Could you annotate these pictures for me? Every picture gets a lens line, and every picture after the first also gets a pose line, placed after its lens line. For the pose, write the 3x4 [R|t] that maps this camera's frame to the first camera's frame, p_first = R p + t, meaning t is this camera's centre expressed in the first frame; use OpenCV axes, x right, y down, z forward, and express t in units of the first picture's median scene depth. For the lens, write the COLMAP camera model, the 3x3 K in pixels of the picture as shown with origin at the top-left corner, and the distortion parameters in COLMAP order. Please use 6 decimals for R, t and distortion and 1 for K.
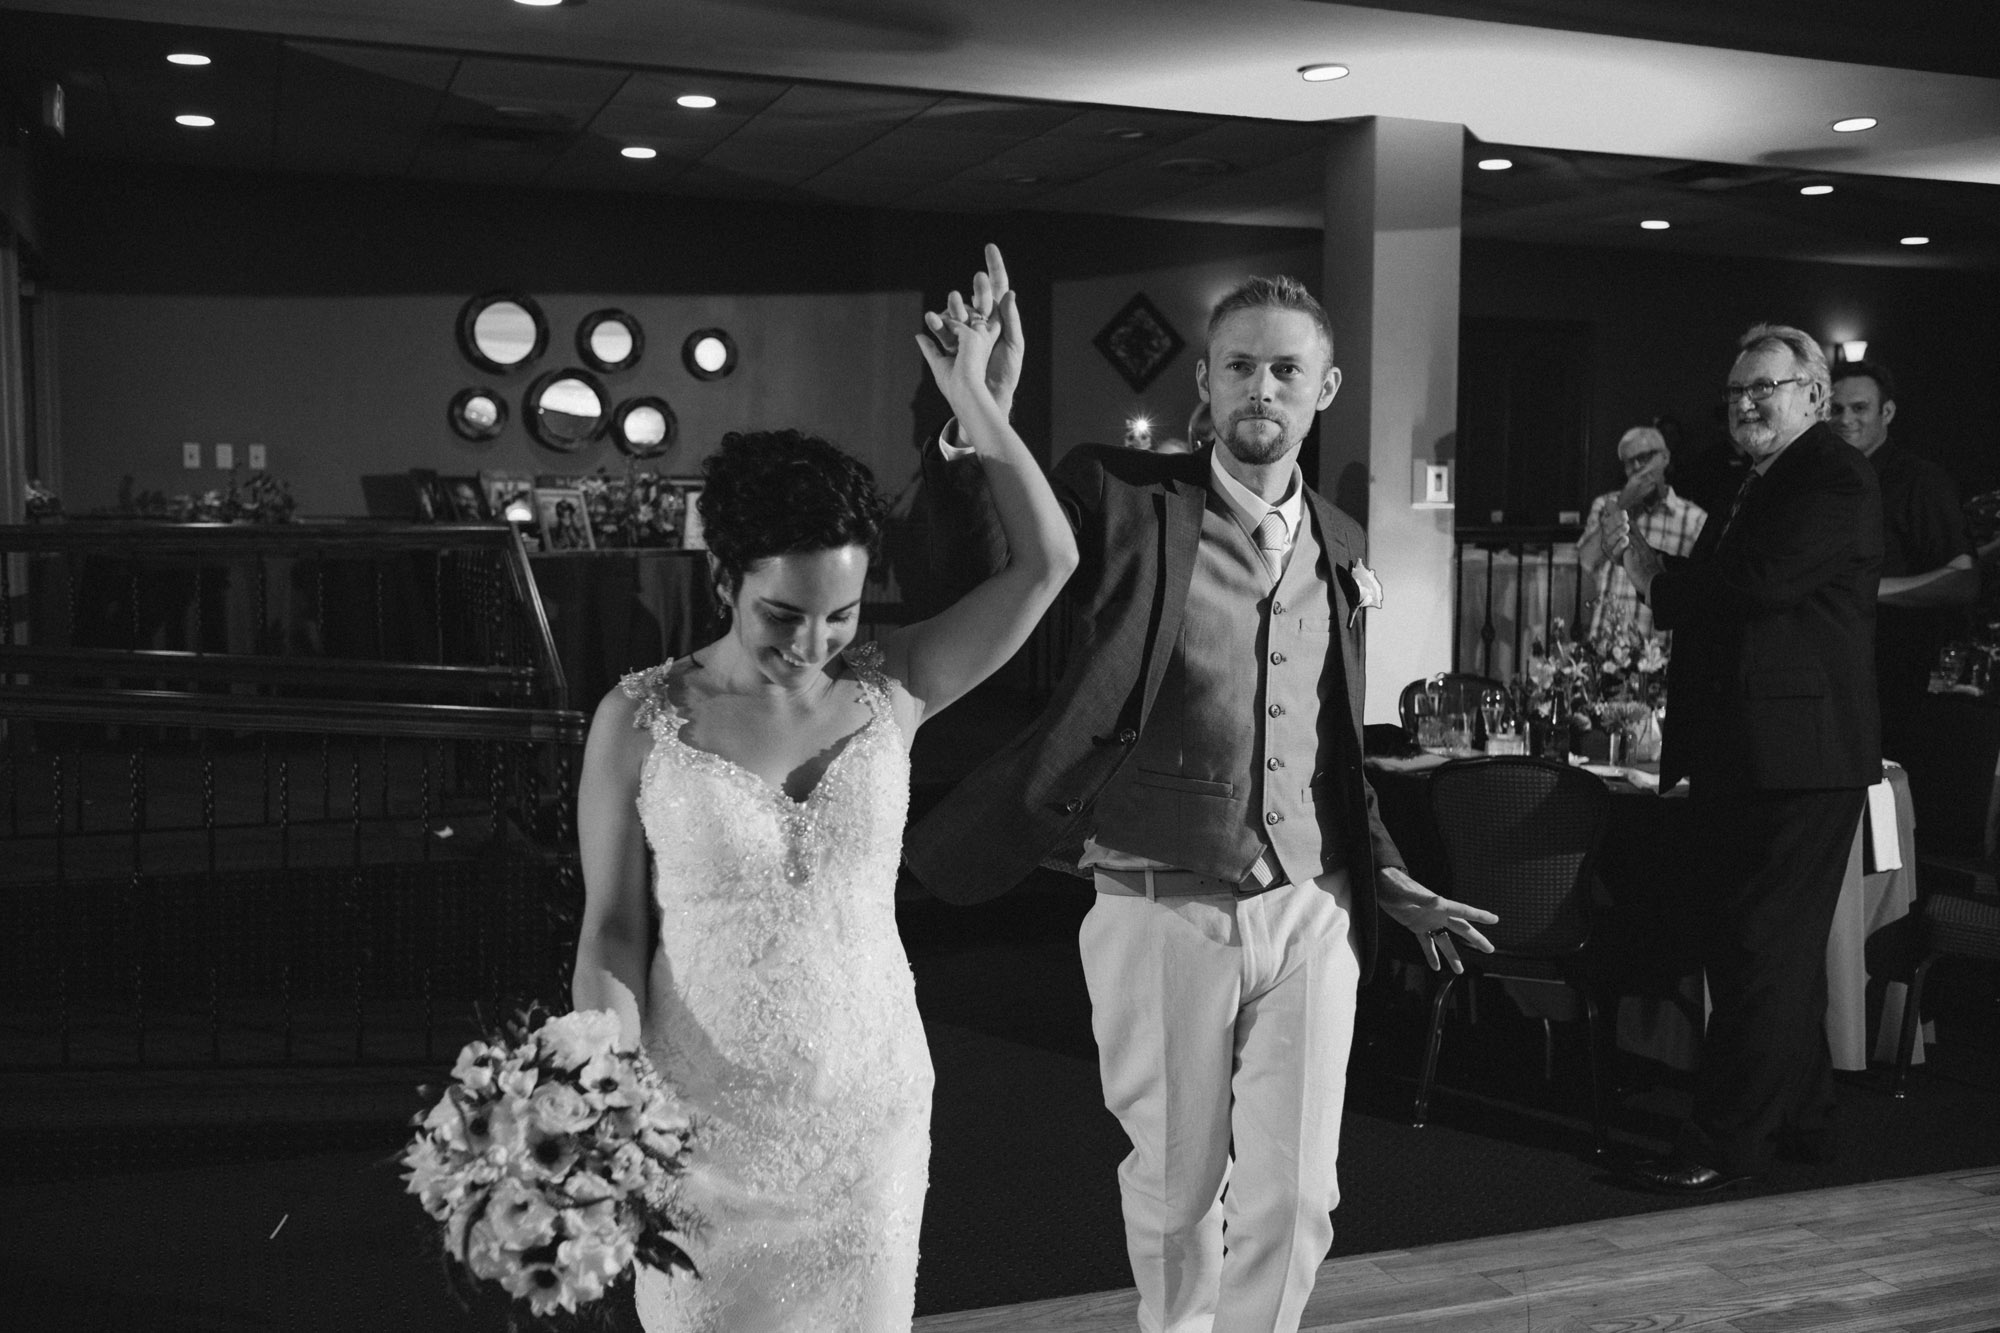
lens RADIAL K [[2021.7, 0, 1000.0], [0, 2021.7, 666.5], [0, 0, 1]] dist [0.007712, 0.005199]
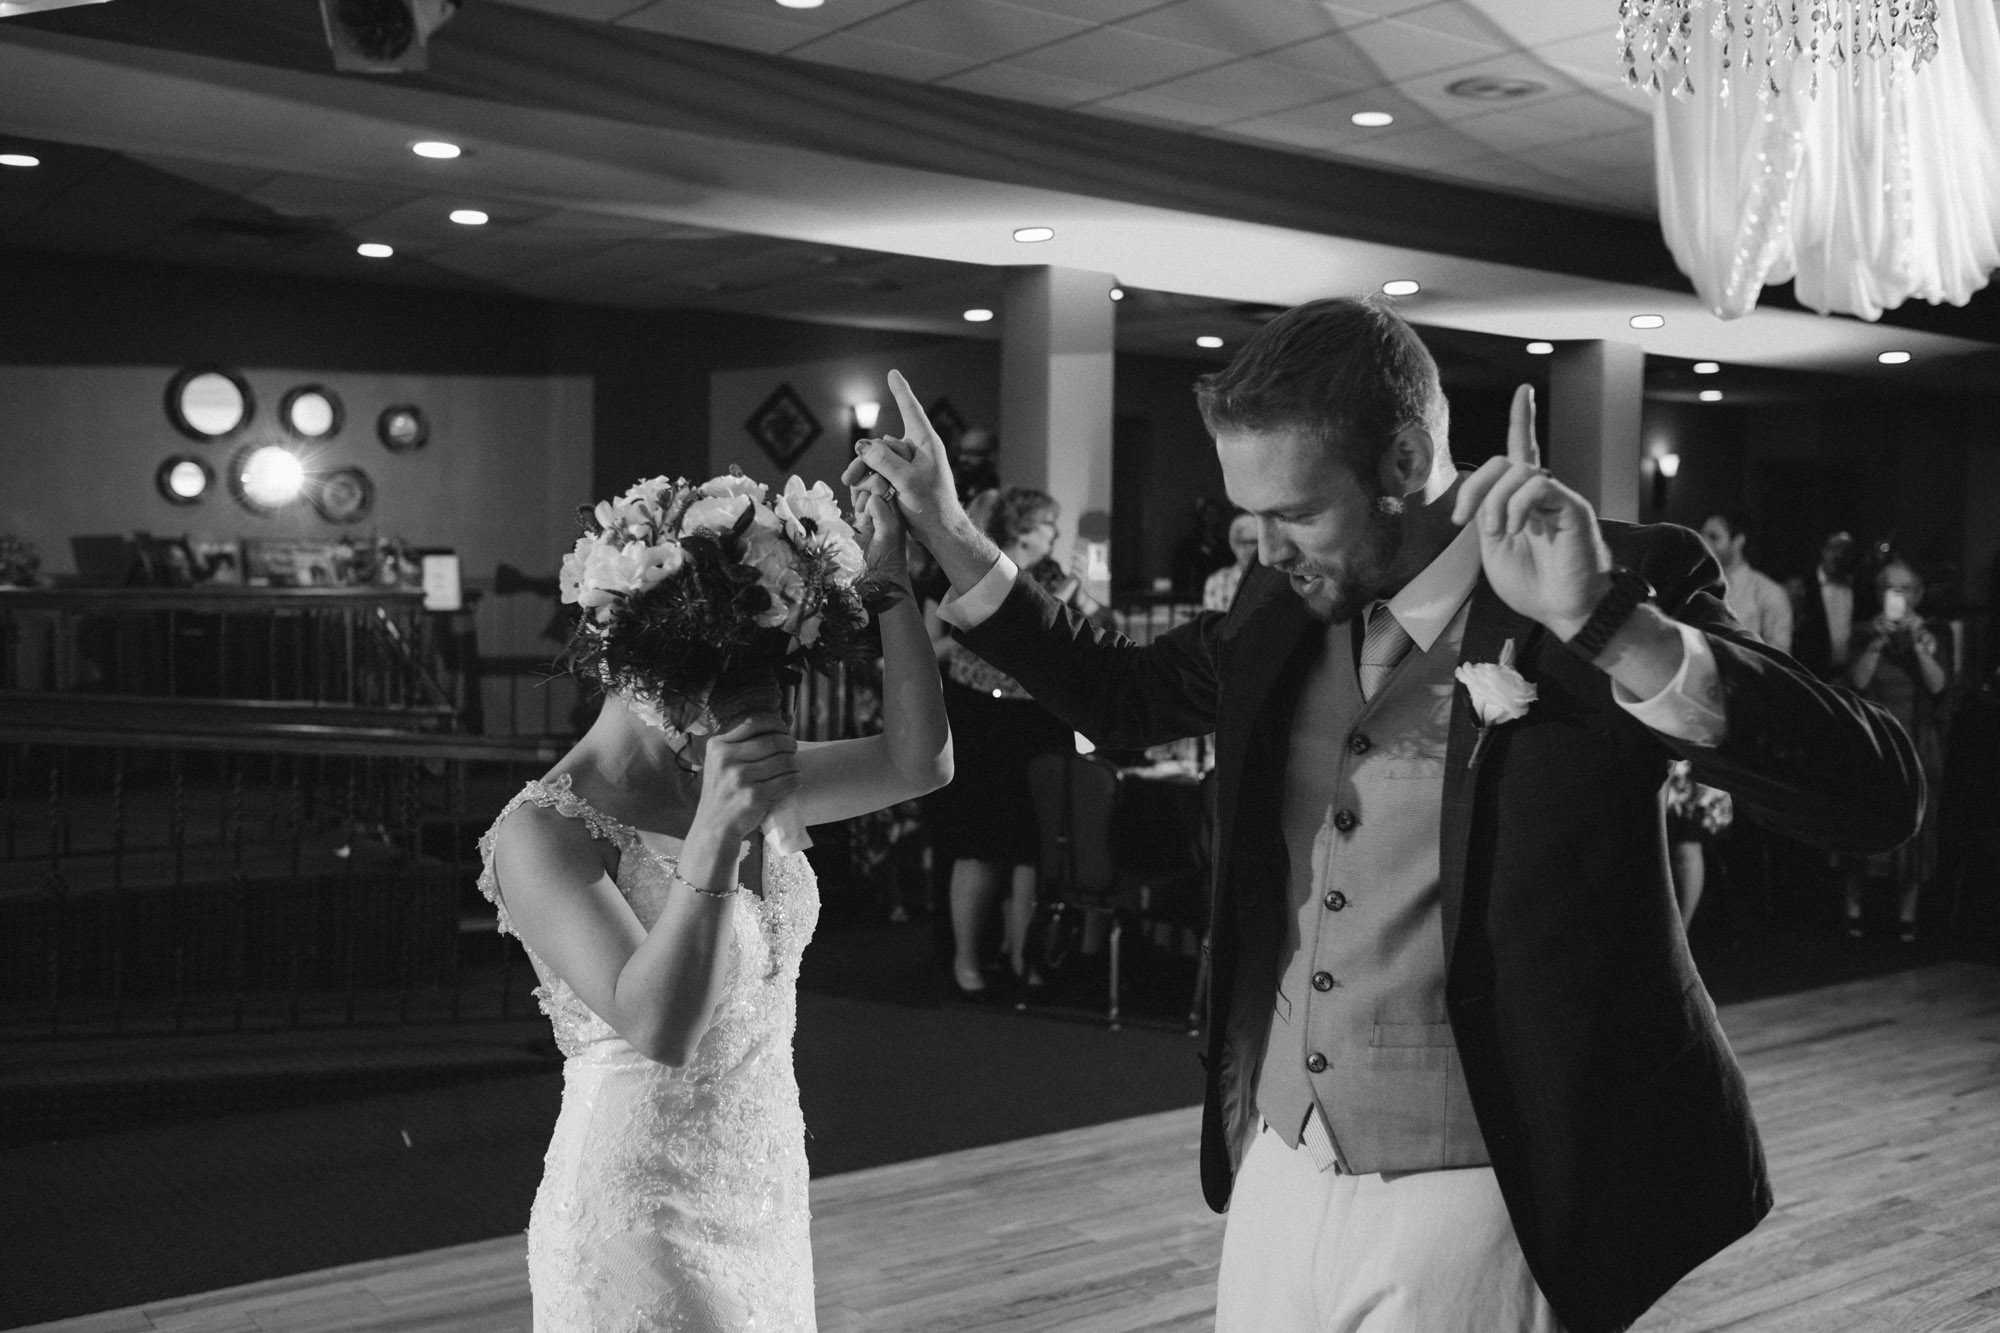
lens RADIAL K [[2021.7, 0, 1000.0], [0, 2021.7, 666.5], [0, 0, 1]] dist [0.007712, 0.005199]
pose [[0.962834, -0.003920, 0.270065, -0.135827], [0.011504, 0.999582, -0.026506, 0.006312], [-0.269848, 0.028628, 0.962477, -0.137458]]
